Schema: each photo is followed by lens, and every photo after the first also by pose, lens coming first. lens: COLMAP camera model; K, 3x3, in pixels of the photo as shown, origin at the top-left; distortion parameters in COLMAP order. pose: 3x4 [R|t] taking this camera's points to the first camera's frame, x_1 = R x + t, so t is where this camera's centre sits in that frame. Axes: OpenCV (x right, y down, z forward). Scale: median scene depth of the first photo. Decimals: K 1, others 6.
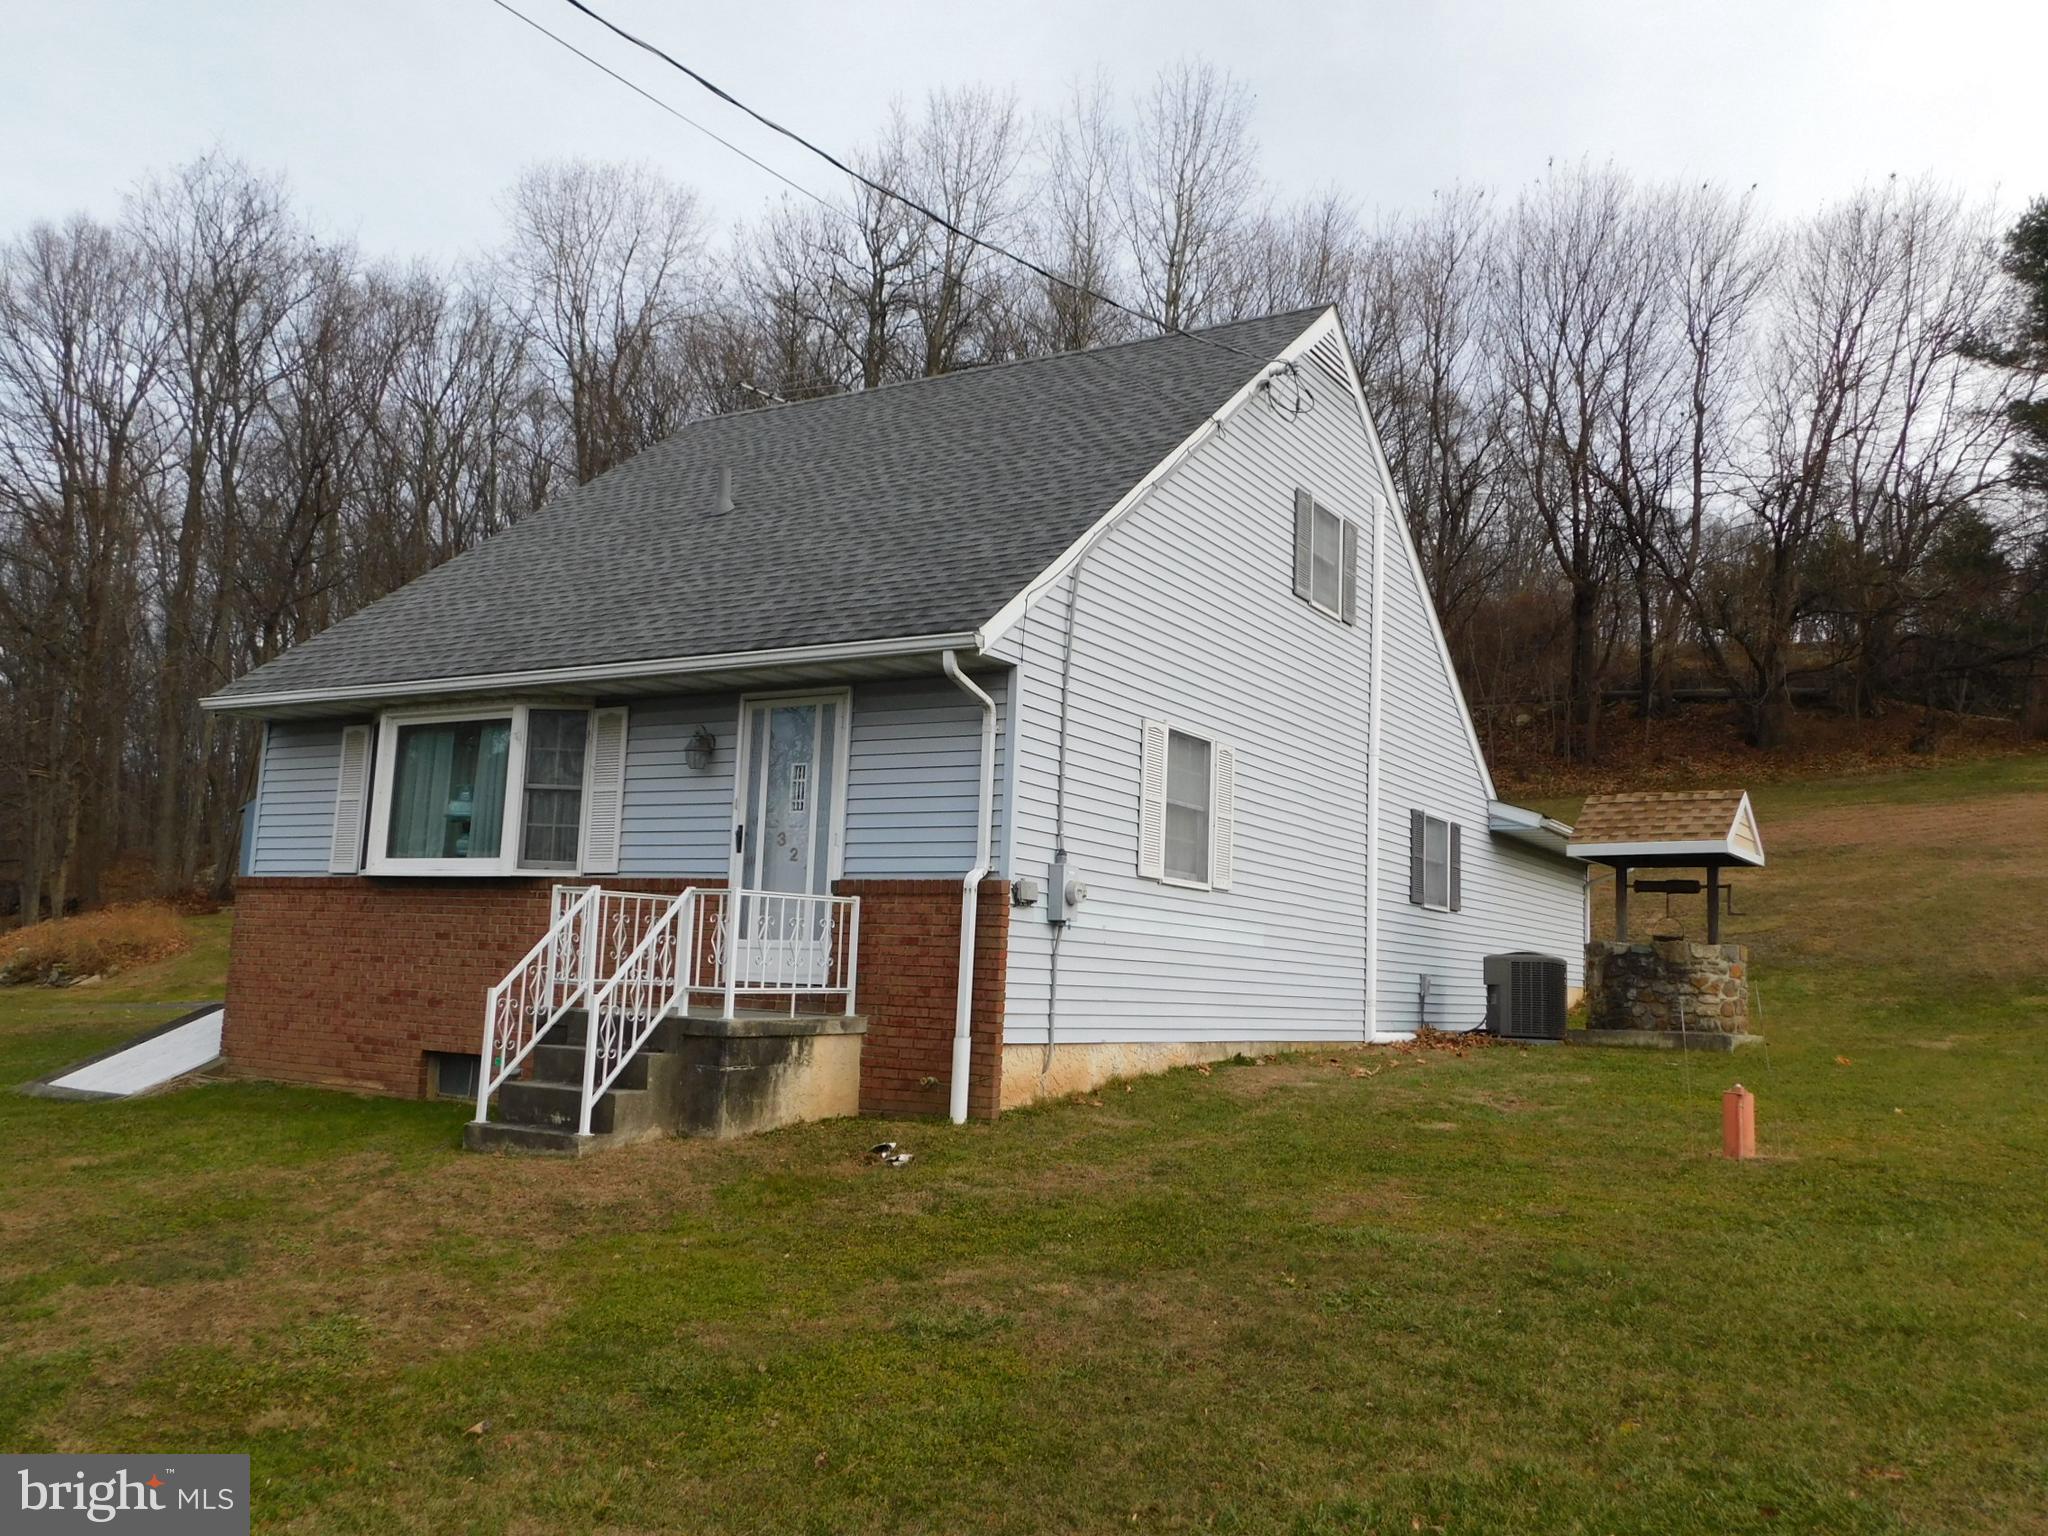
lens RADIAL K [[1669.2, 0, 1023.2], [0, 1669.2, 772.3], [0, 0, 1]] dist [-0.008546, 0.000390]
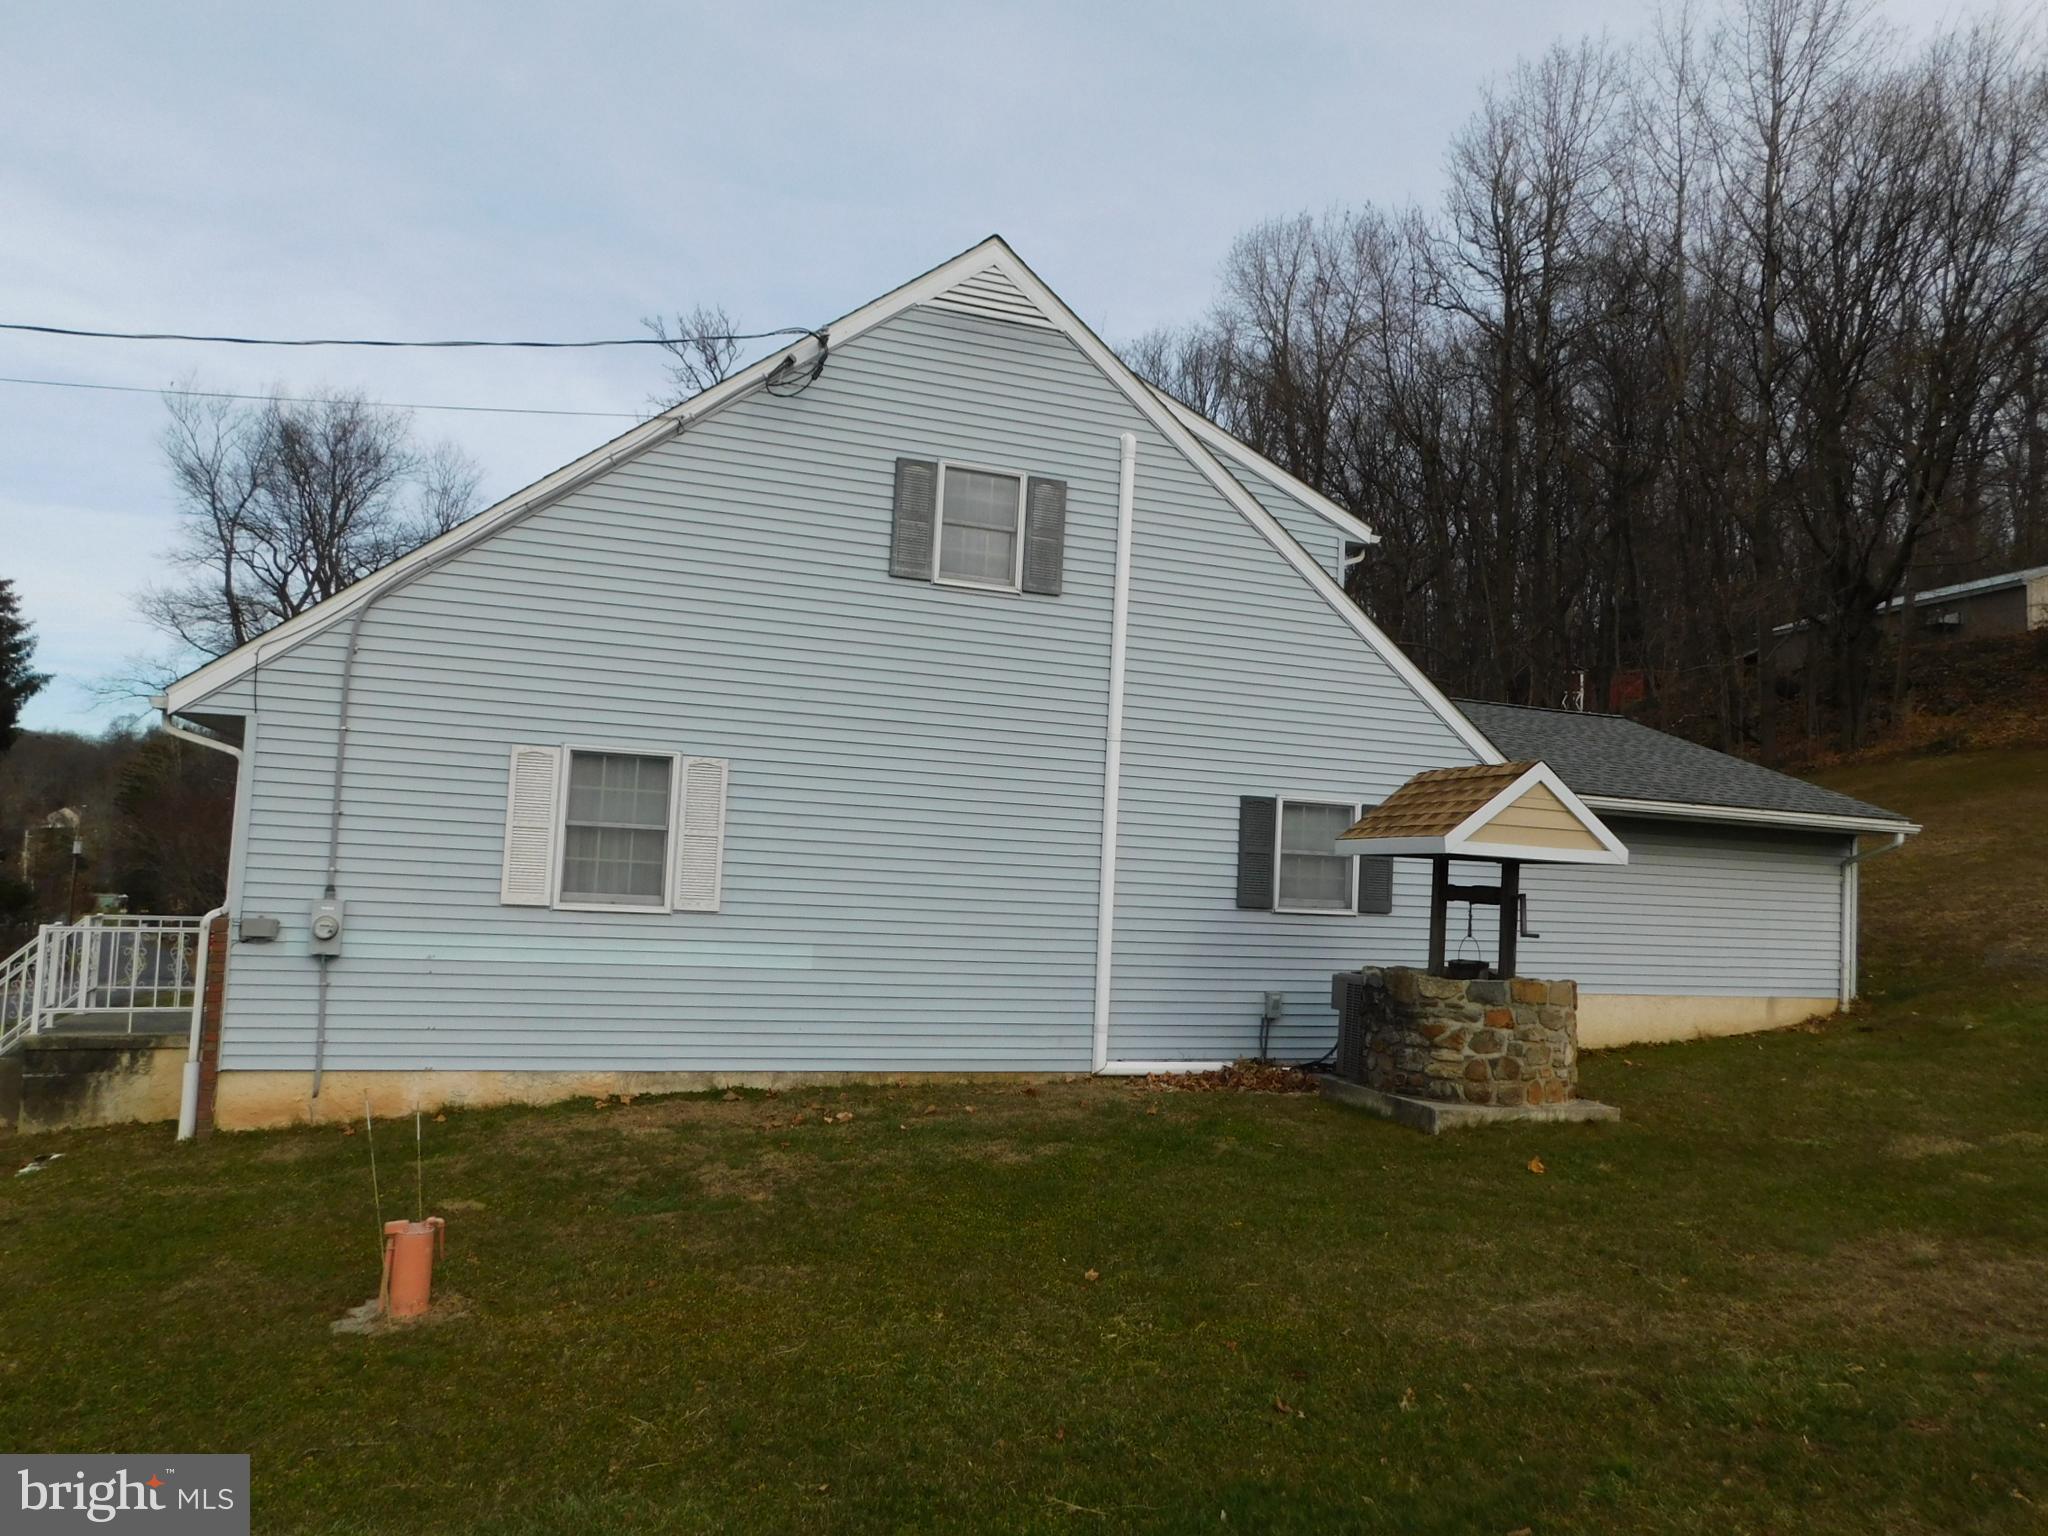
lens RADIAL K [[1415.0, 0, 1023.8], [0, 1415.0, 764.1], [0, 0, 1]] dist [-0.029907, 0.009562]
pose [[0.789303, -0.049060, -0.612041, 0.798355], [0.063307, 0.997993, 0.001645, -0.002628], [0.610732, -0.040045, 0.790824, 0.506488]]
